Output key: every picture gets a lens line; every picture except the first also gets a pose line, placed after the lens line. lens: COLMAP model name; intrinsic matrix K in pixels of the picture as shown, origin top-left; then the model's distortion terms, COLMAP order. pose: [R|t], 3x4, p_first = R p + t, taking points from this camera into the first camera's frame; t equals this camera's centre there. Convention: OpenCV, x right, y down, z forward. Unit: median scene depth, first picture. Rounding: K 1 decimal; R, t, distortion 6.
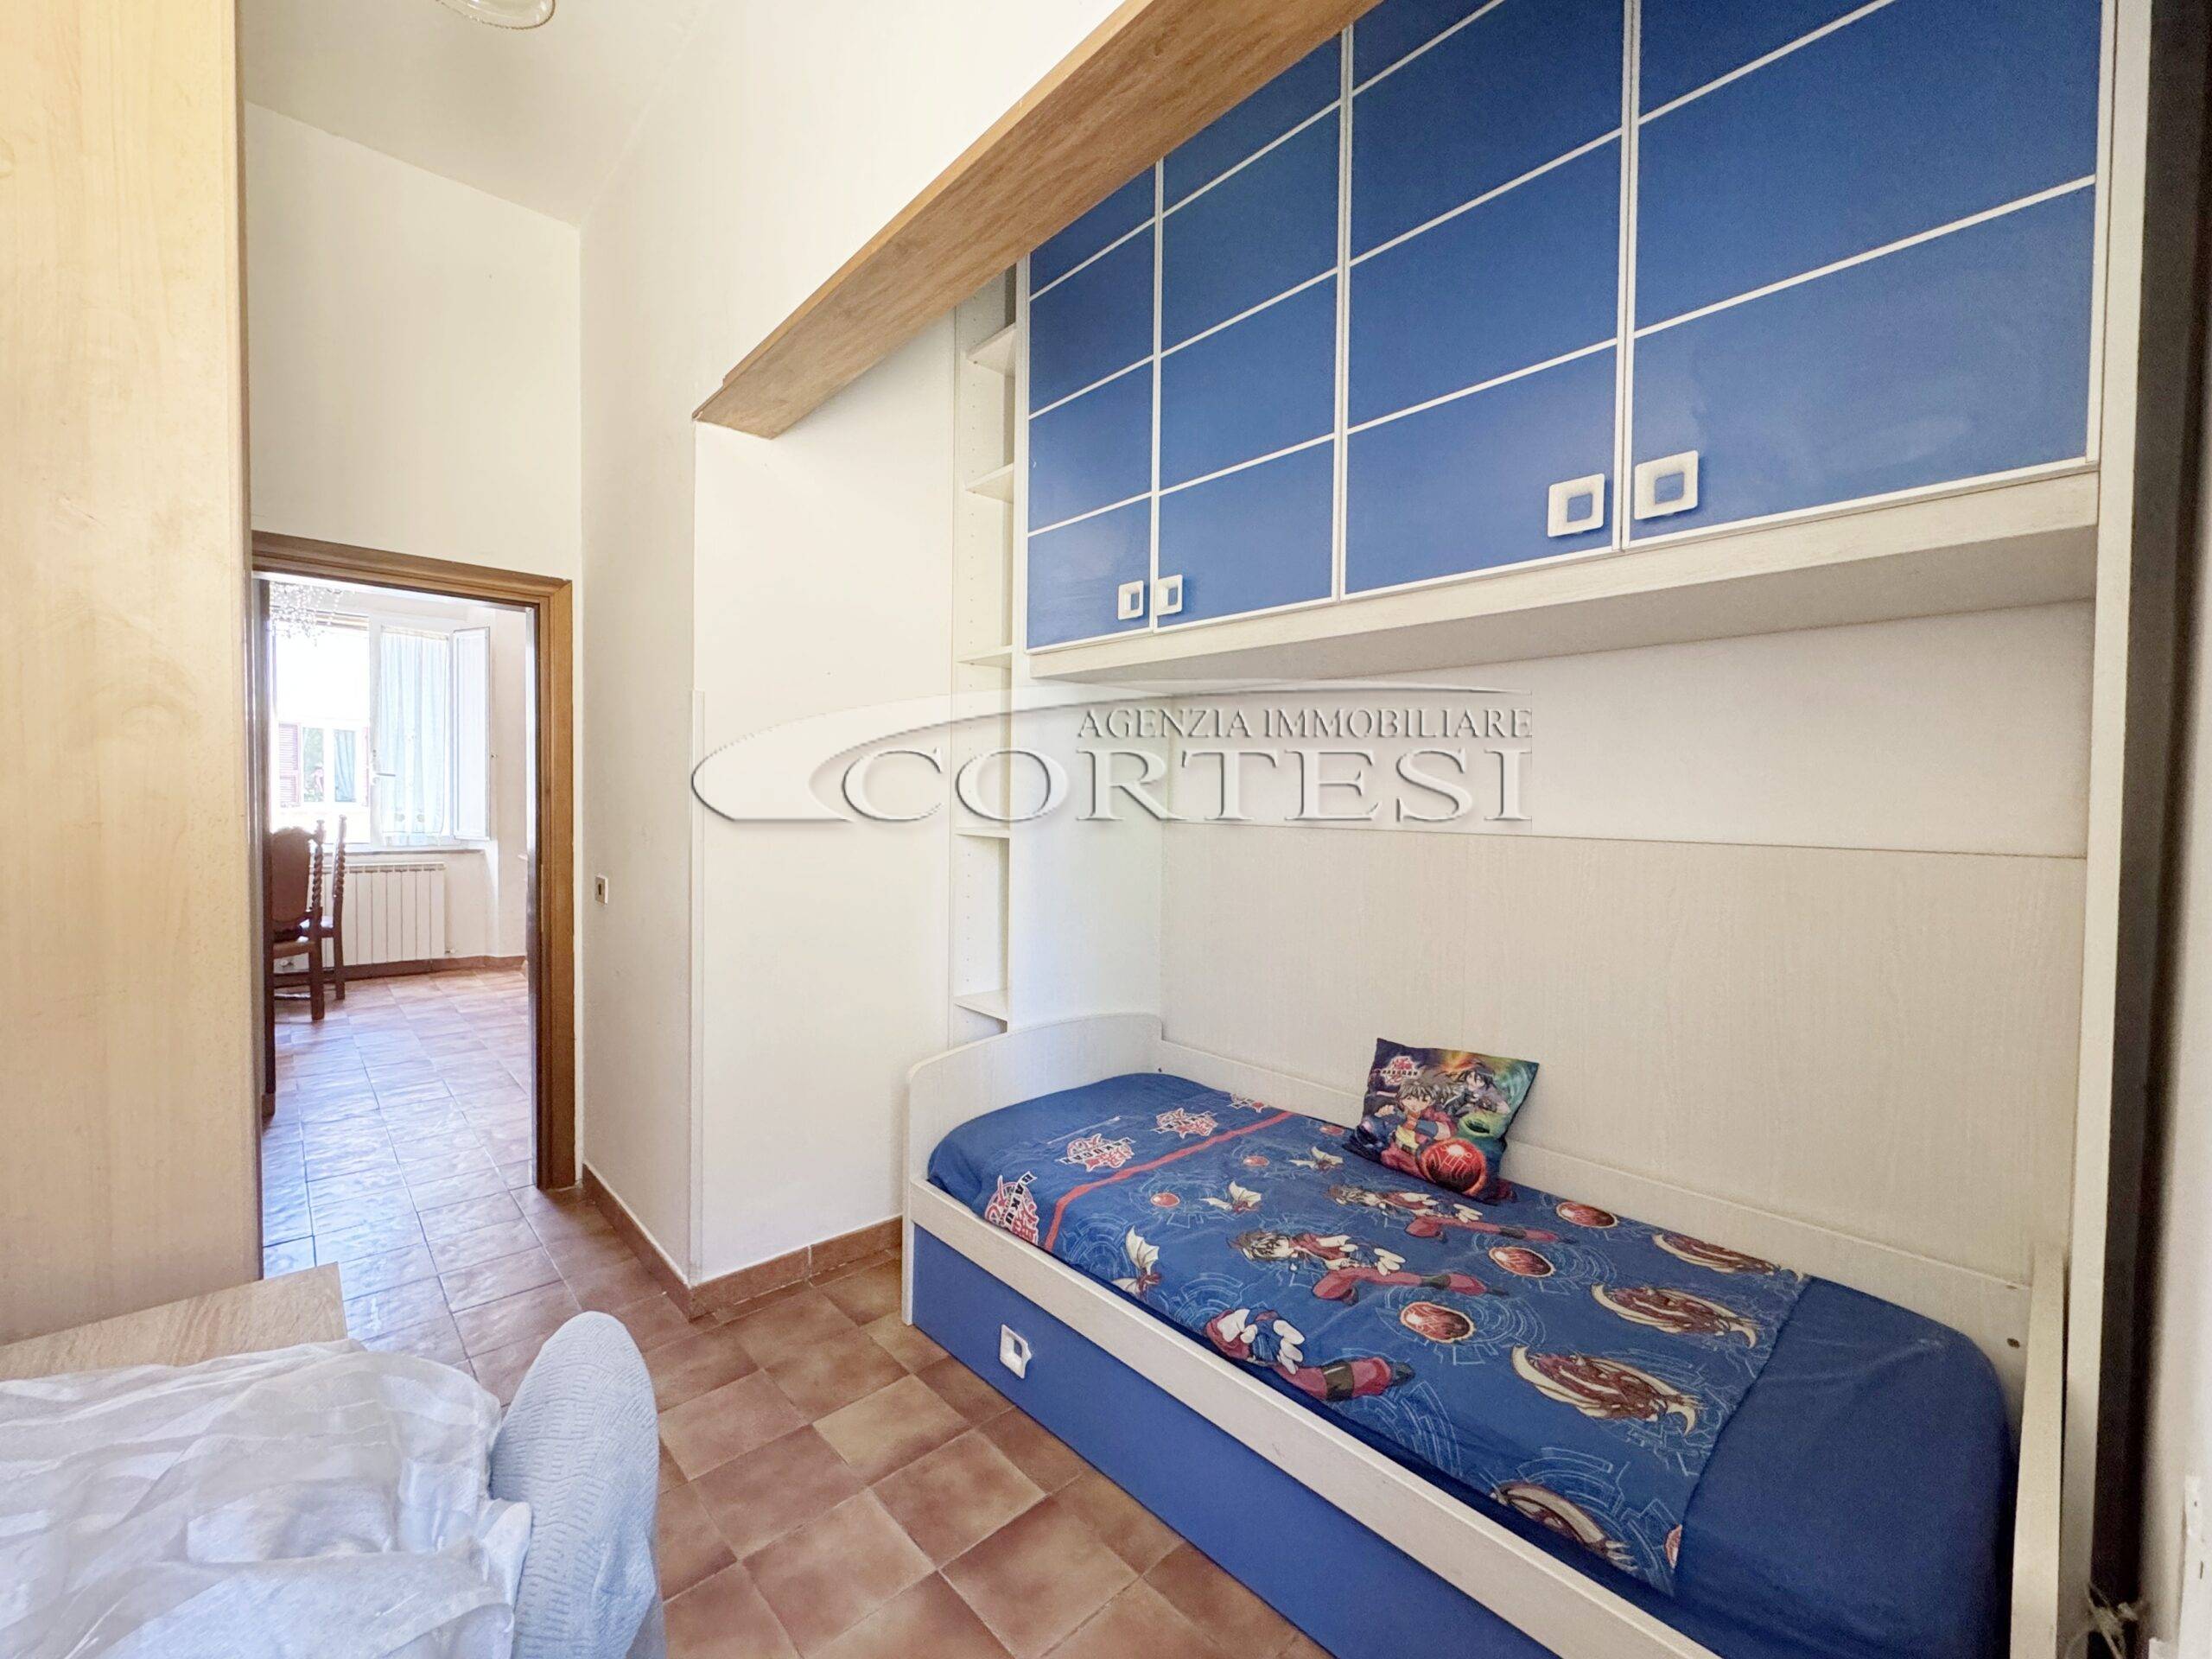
lens RADIAL K [[905.1, 0, 1102.4], [0, 905.1, 826.3], [0, 0, 1]] dist [-0.001451, 0.000418]
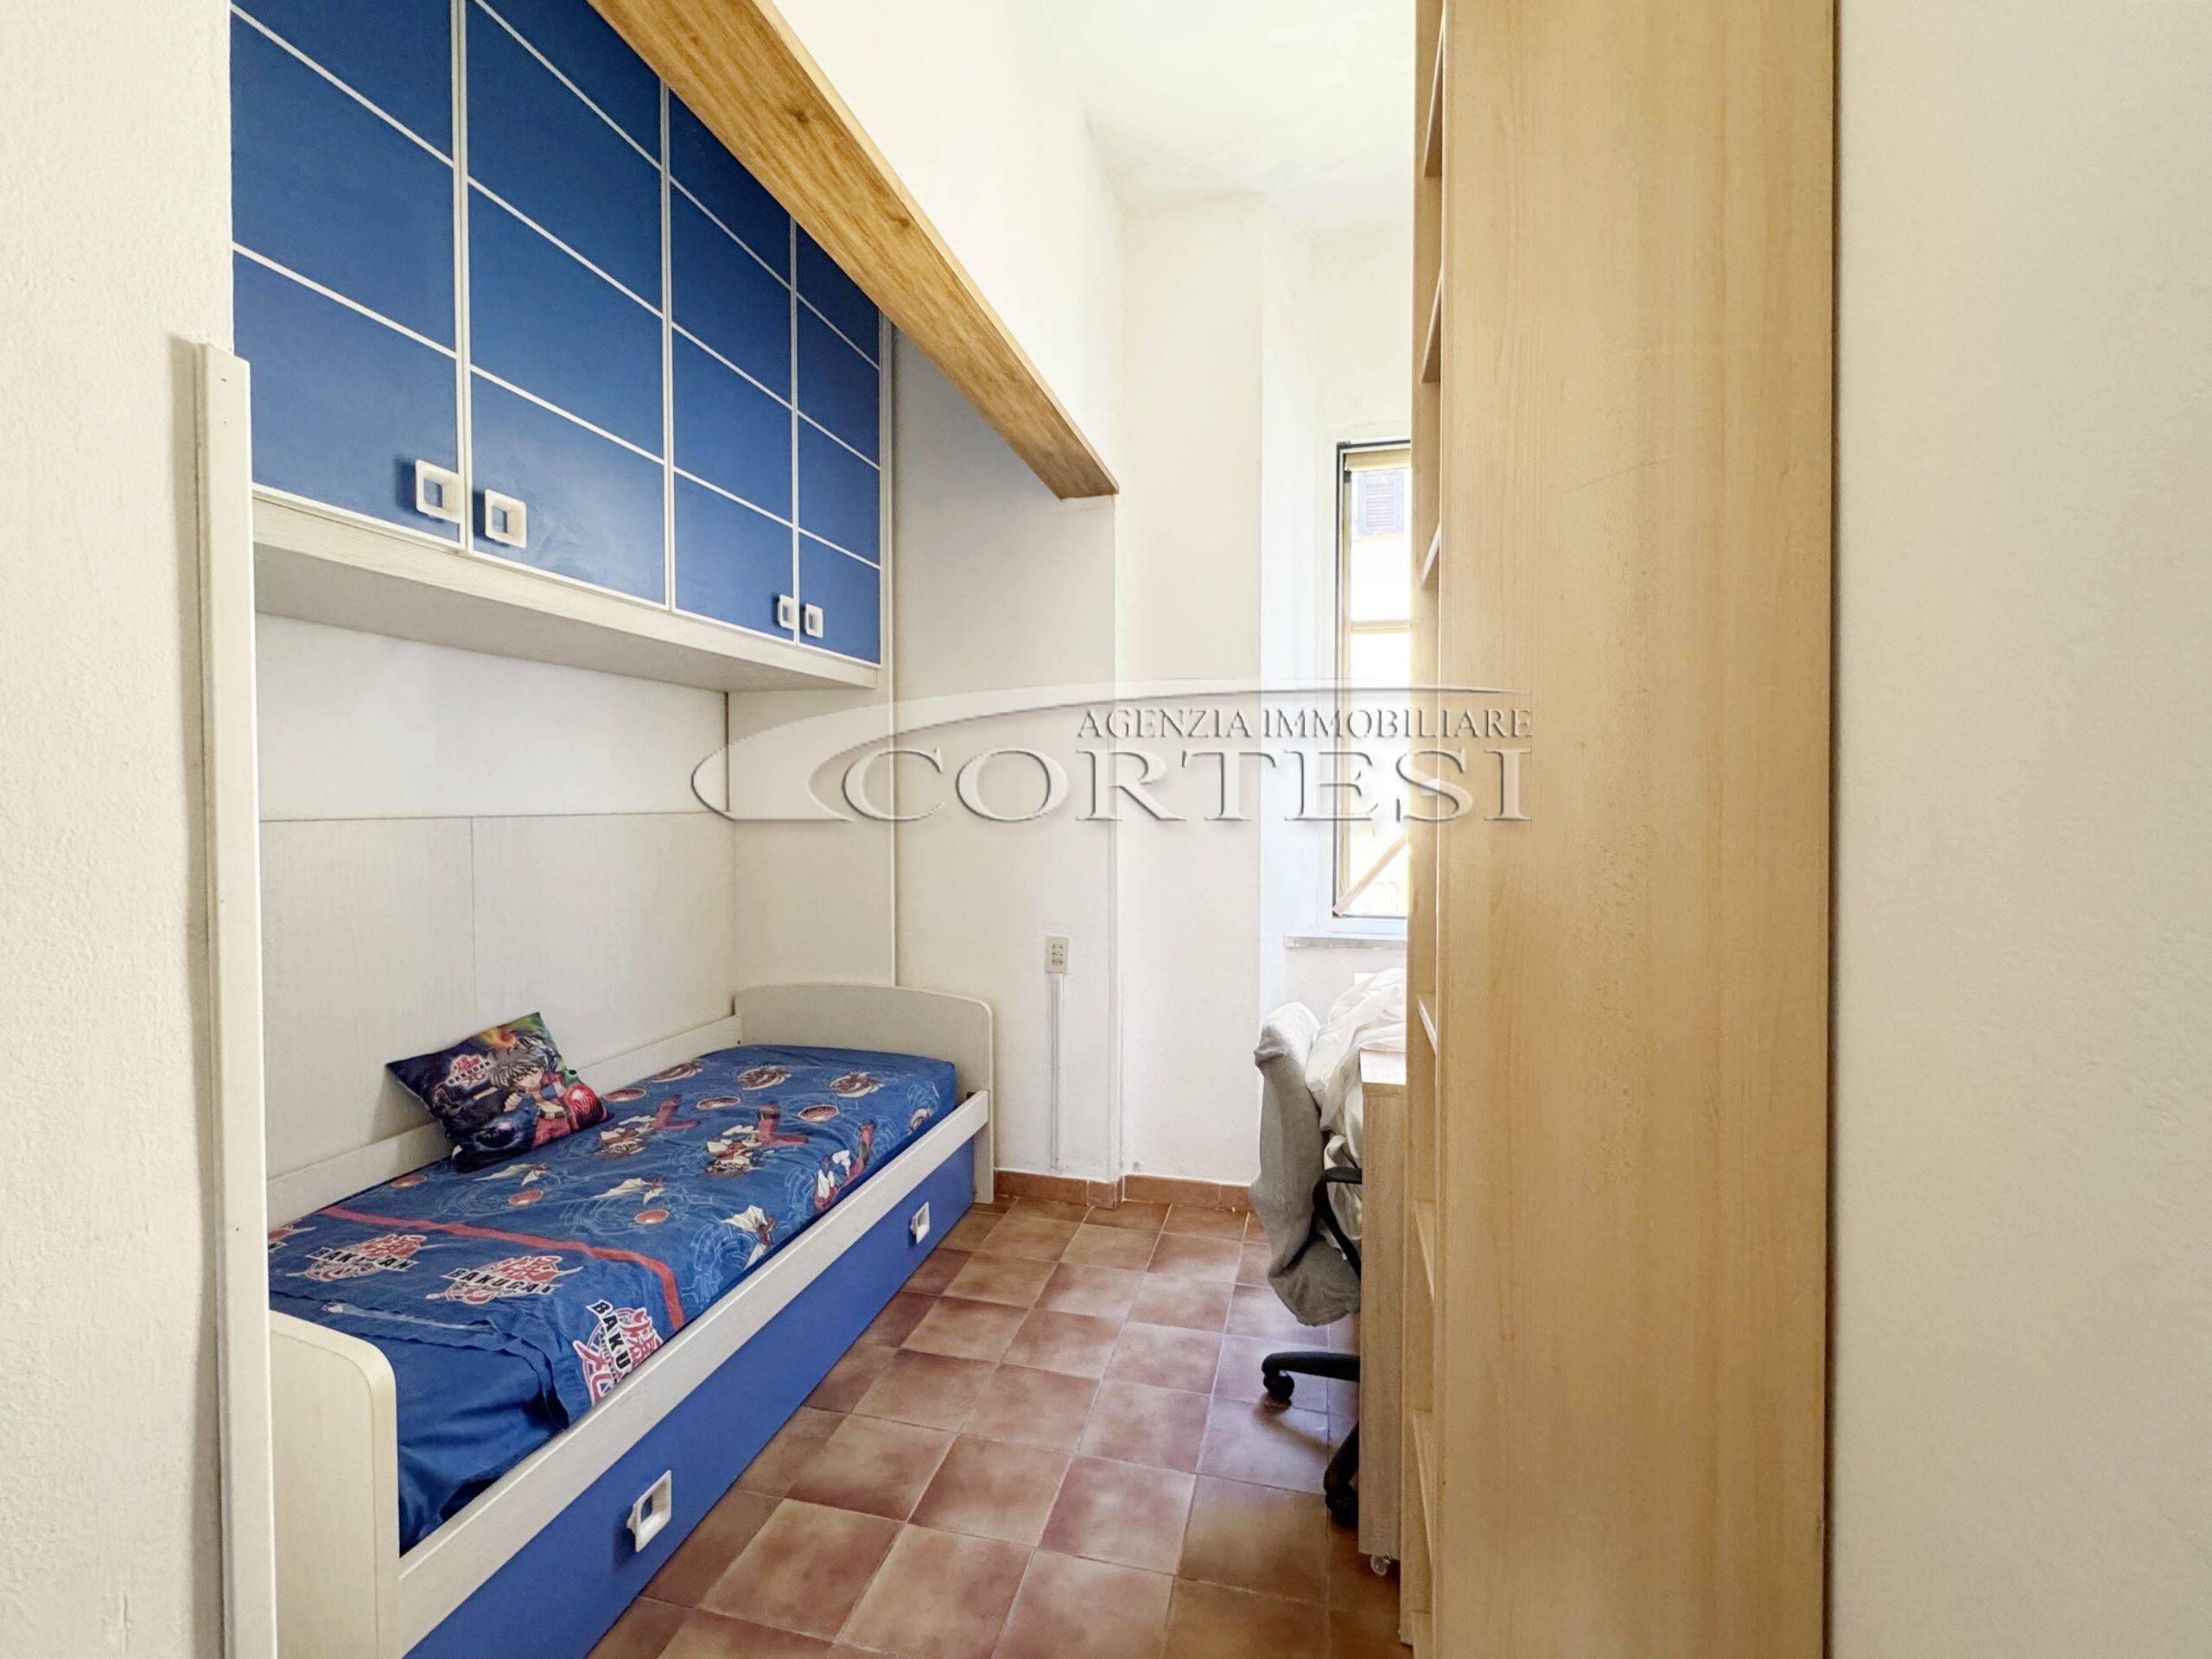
lens RADIAL K [[905.1, 0, 1106.6], [0, 905.1, 819.5], [0, 0, 1]] dist [-0.001451, 0.000418]
pose [[-0.542511, -0.033594, 0.839376, -1.055758], [0.018050, 0.998503, 0.051629, -0.035792], [-0.839854, 0.043160, -0.541093, 1.219300]]
